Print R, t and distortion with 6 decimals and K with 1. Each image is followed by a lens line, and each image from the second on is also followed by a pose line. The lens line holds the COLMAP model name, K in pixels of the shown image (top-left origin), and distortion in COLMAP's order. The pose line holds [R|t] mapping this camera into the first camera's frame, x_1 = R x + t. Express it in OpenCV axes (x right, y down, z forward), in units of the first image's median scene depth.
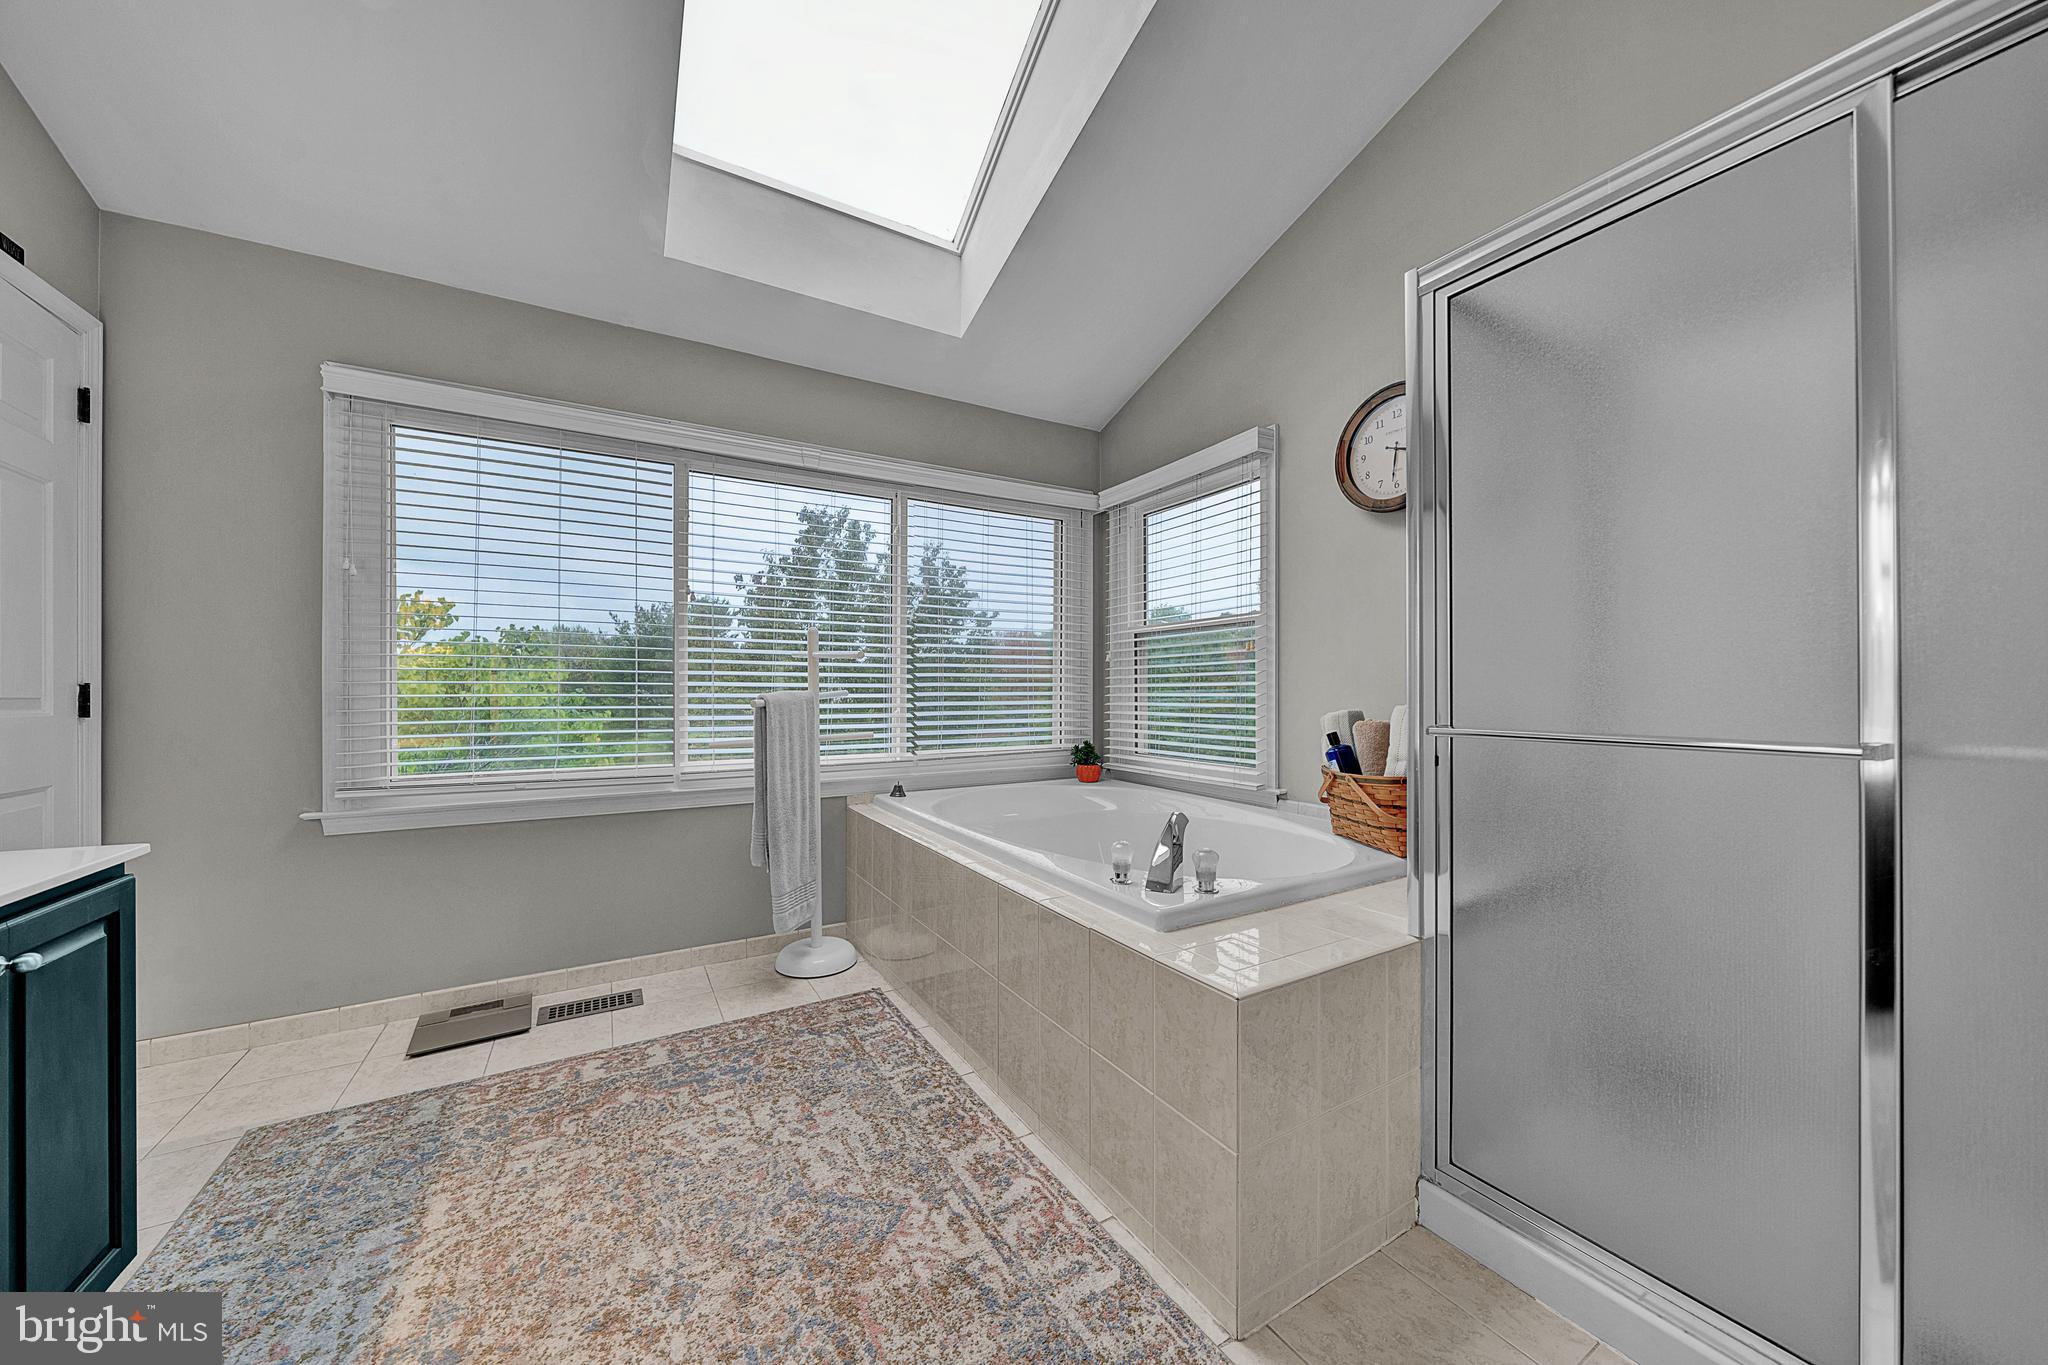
lens RADIAL K [[715.0, 0, 1013.2], [0, 715.0, 689.5], [0, 0, 1]] dist [0.000910, -0.000186]
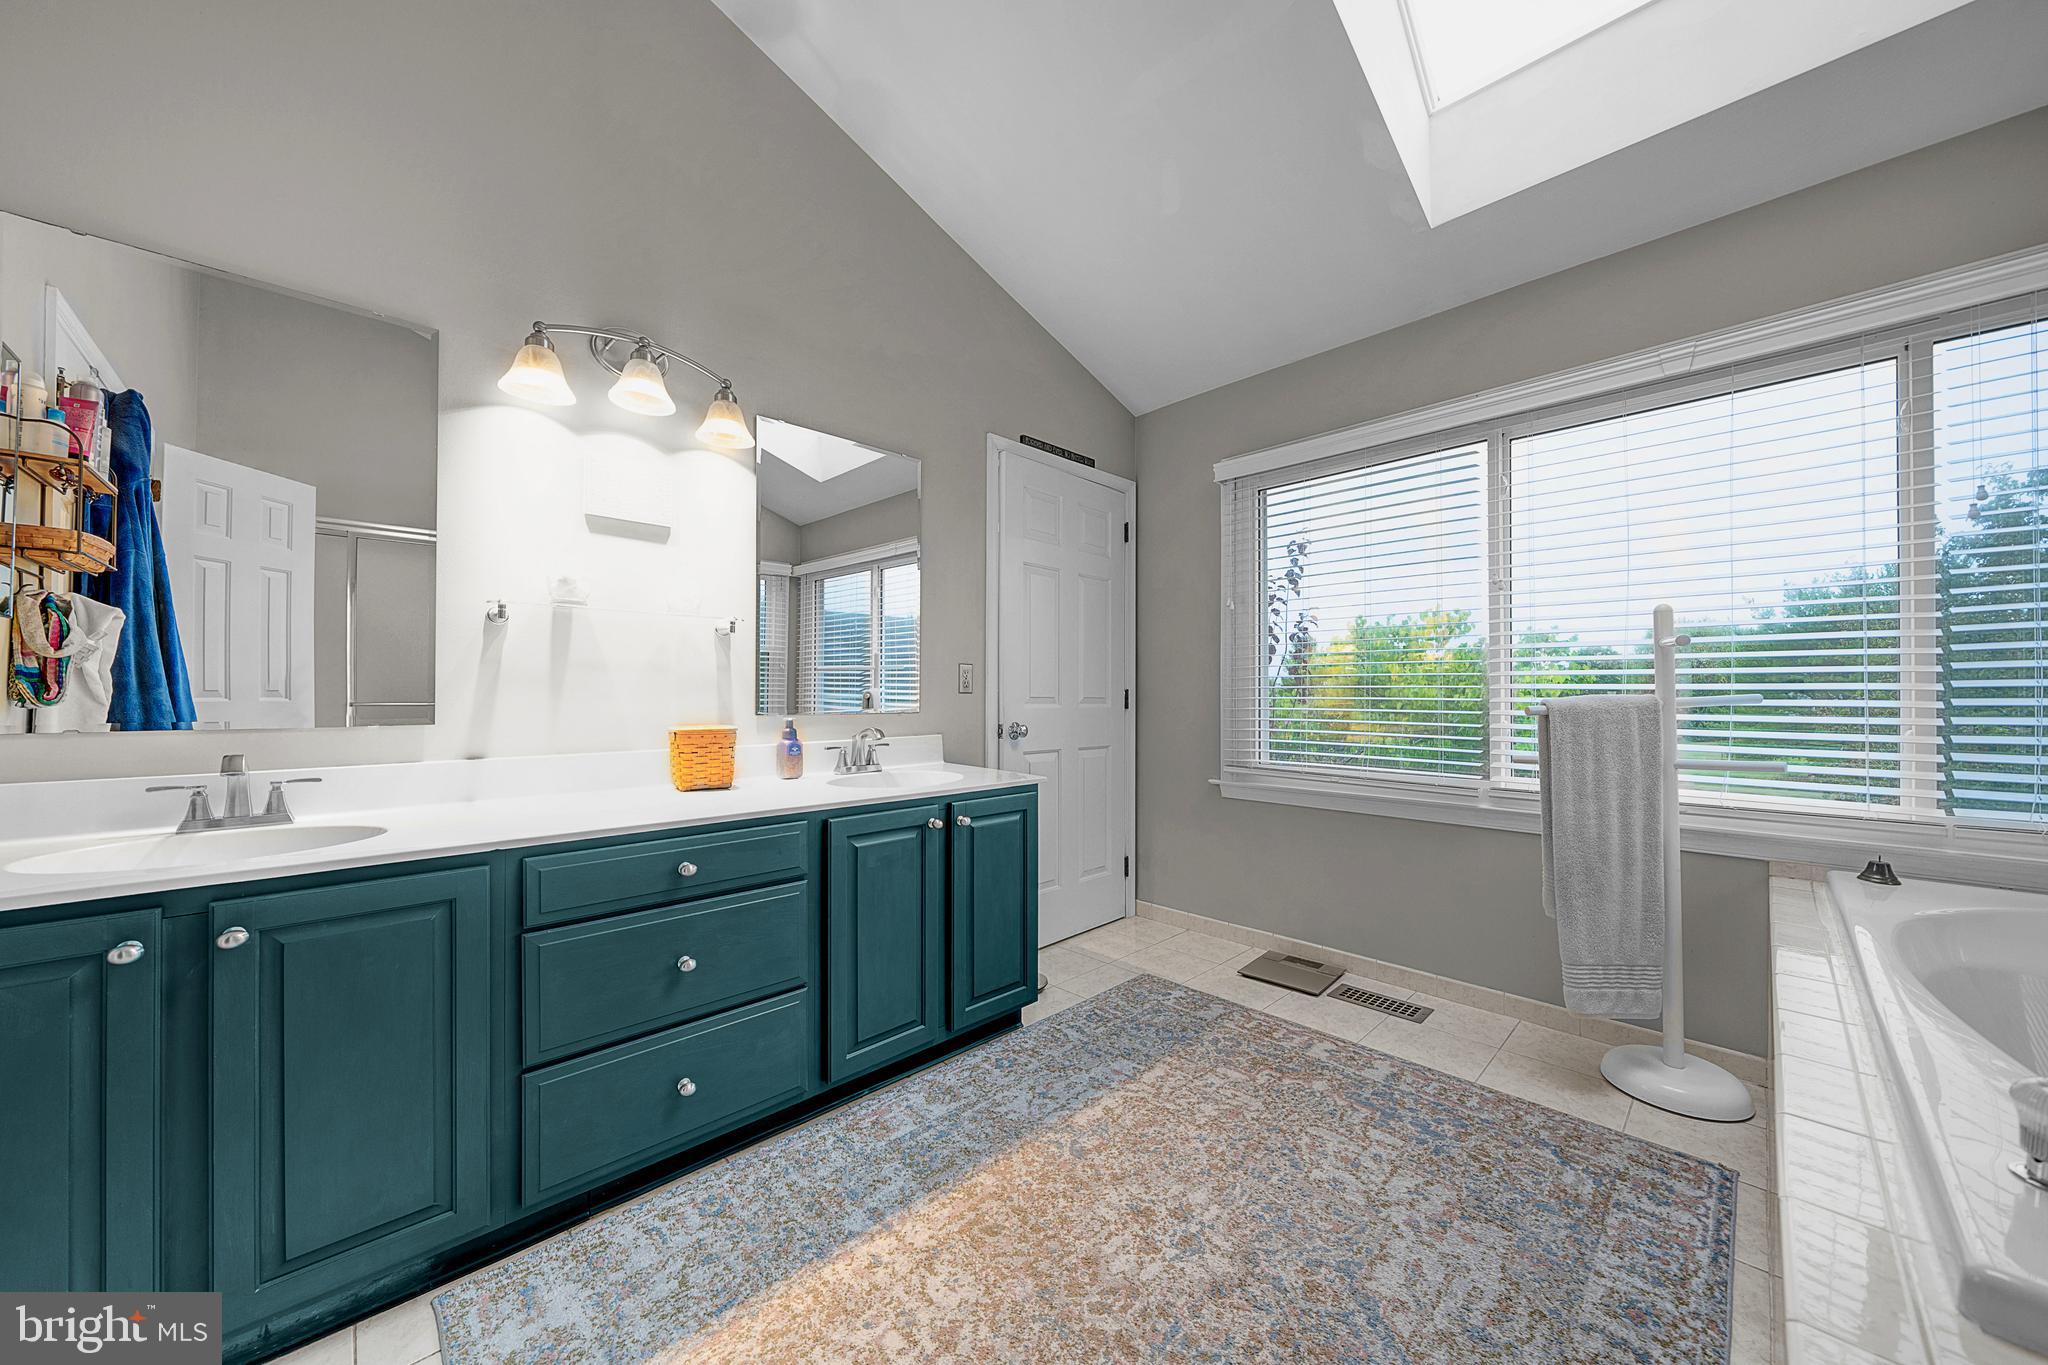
lens RADIAL K [[715.0, 0, 1013.2], [0, 715.0, 689.5], [0, 0, 1]] dist [0.000910, -0.000186]
pose [[0.237312, -0.004967, -0.971421, 0.357724], [0.000280, 0.999987, -0.005045, 0.000118], [0.971433, 0.000925, 0.237310, 0.313569]]
